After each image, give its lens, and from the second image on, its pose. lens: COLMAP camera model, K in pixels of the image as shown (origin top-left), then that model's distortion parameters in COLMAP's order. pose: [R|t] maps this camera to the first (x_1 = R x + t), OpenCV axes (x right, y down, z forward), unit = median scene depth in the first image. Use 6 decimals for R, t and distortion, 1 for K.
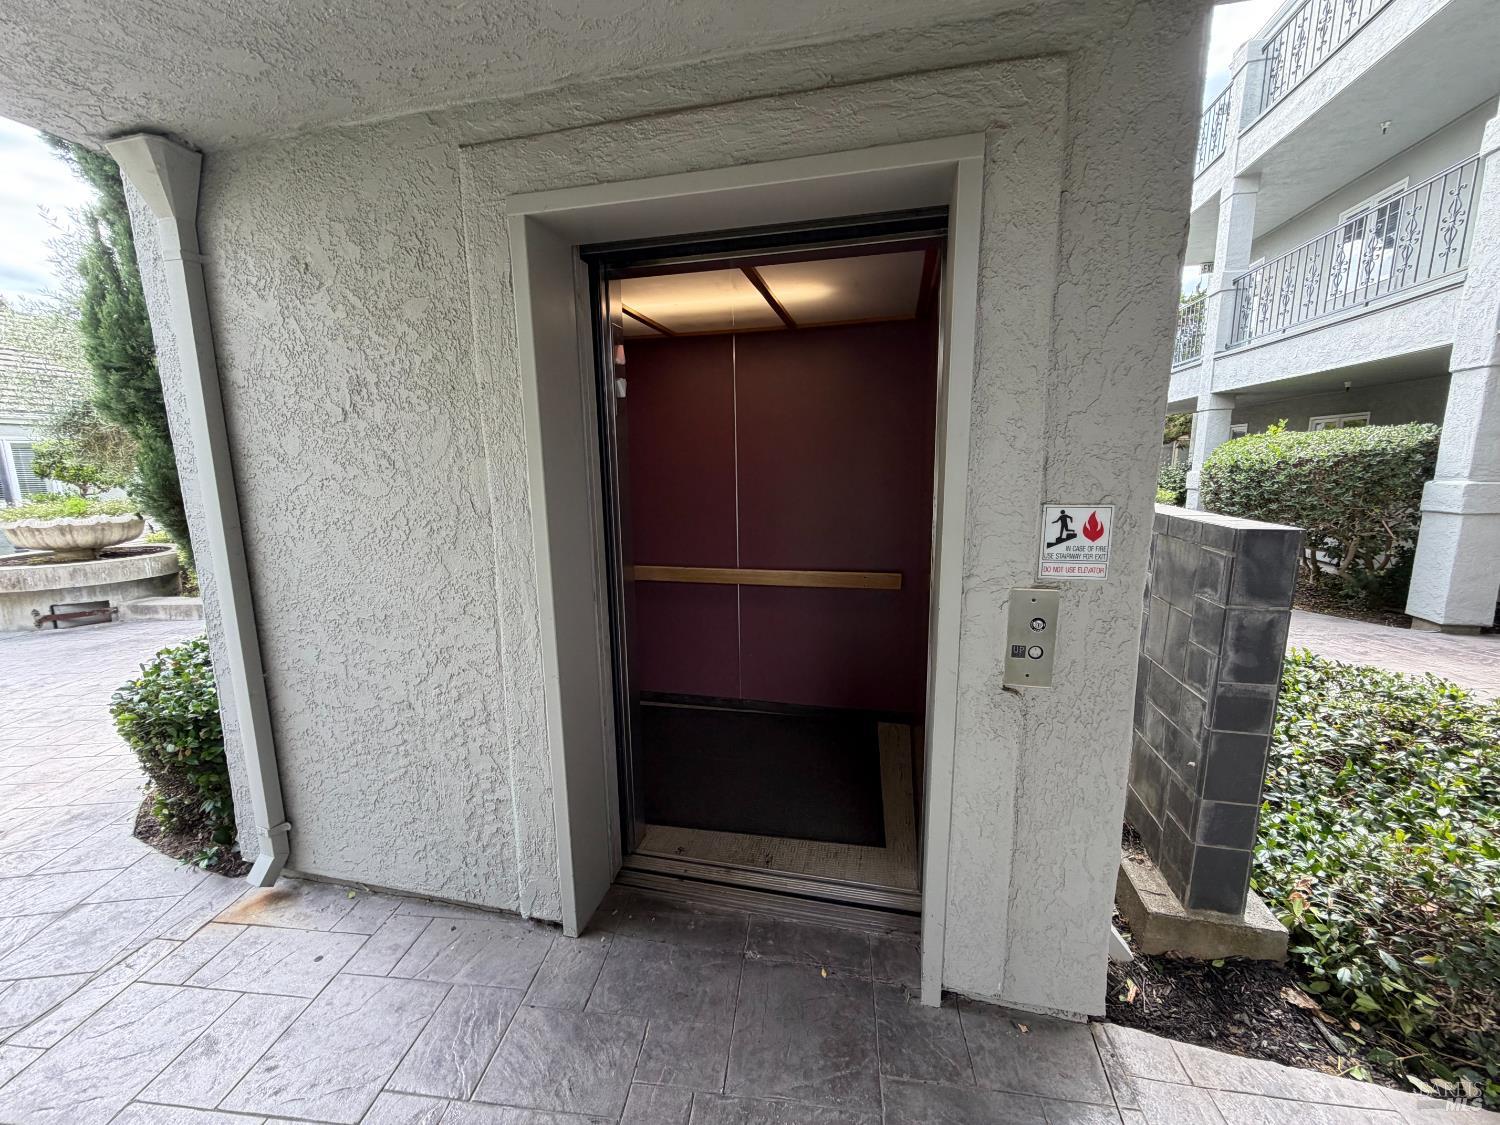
lens RADIAL K [[603.2, 0, 750.7], [0, 603.2, 561.8], [0, 0, 1]] dist [-0.002192, 0.000868]
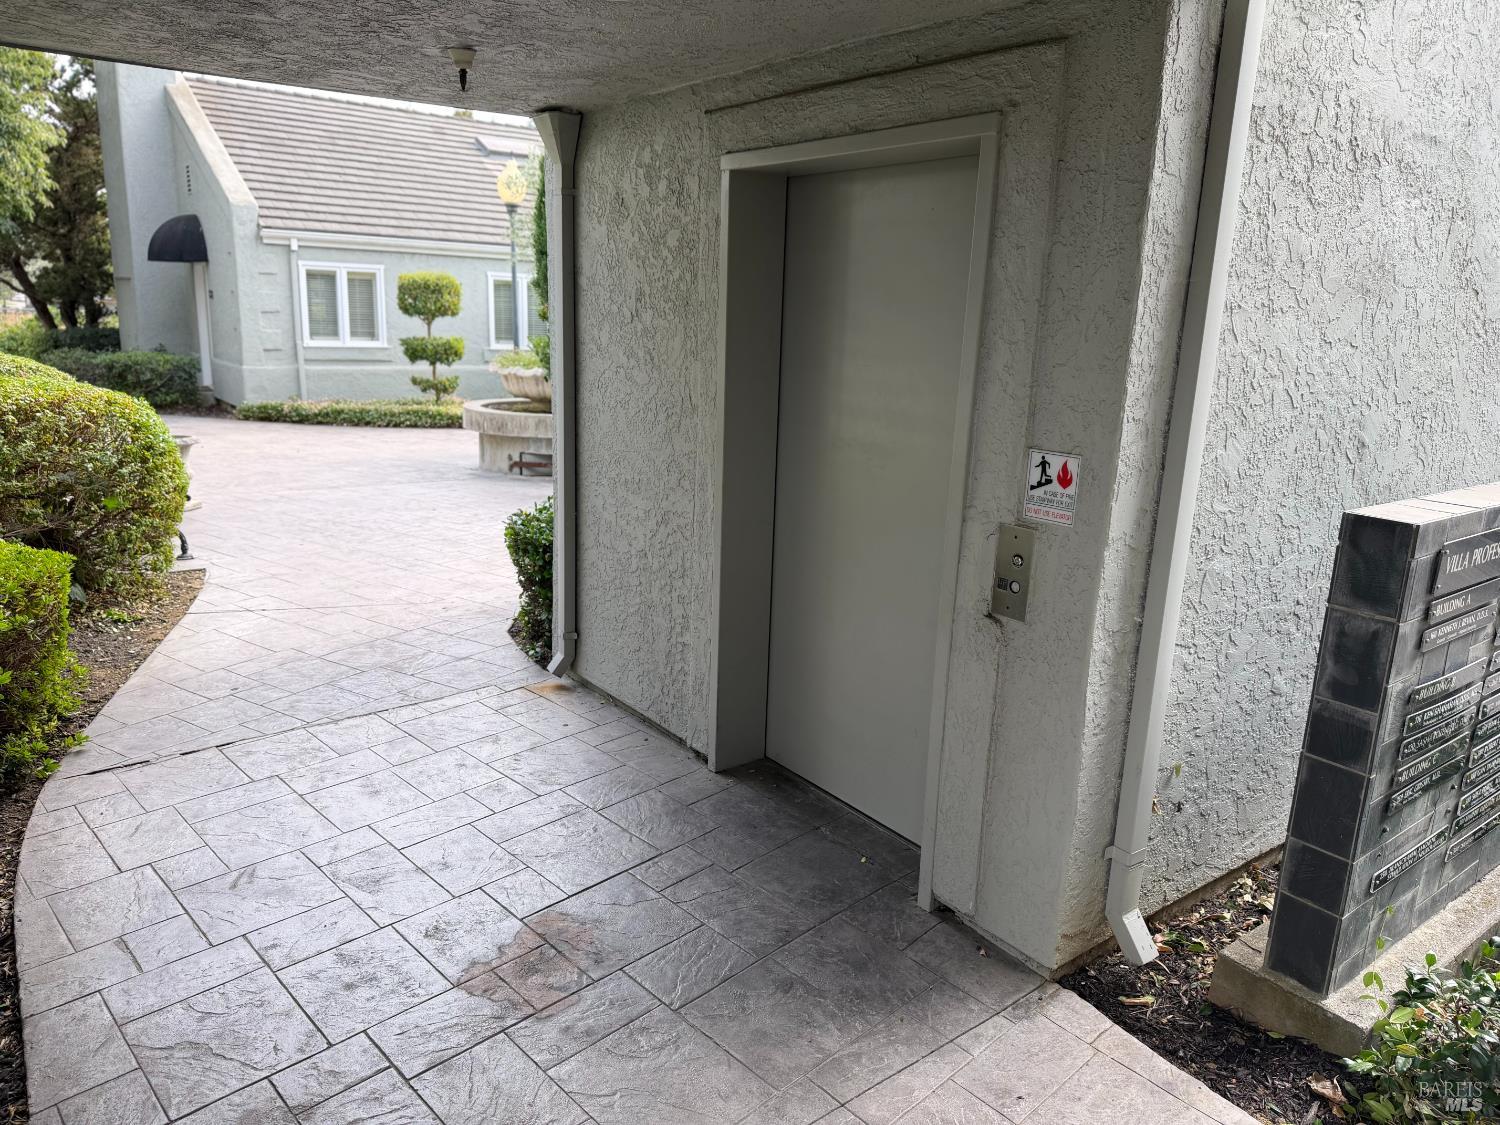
lens RADIAL K [[1018.5, 0, 747.2], [0, 1018.5, 568.4], [0, 0, 1]] dist [0.051238, -0.059667]
pose [[0.772319, 0.196001, -0.604240, 0.963024], [-0.153397, 0.980603, 0.122017, -0.024074], [0.616435, -0.001547, 0.787404, -0.577586]]
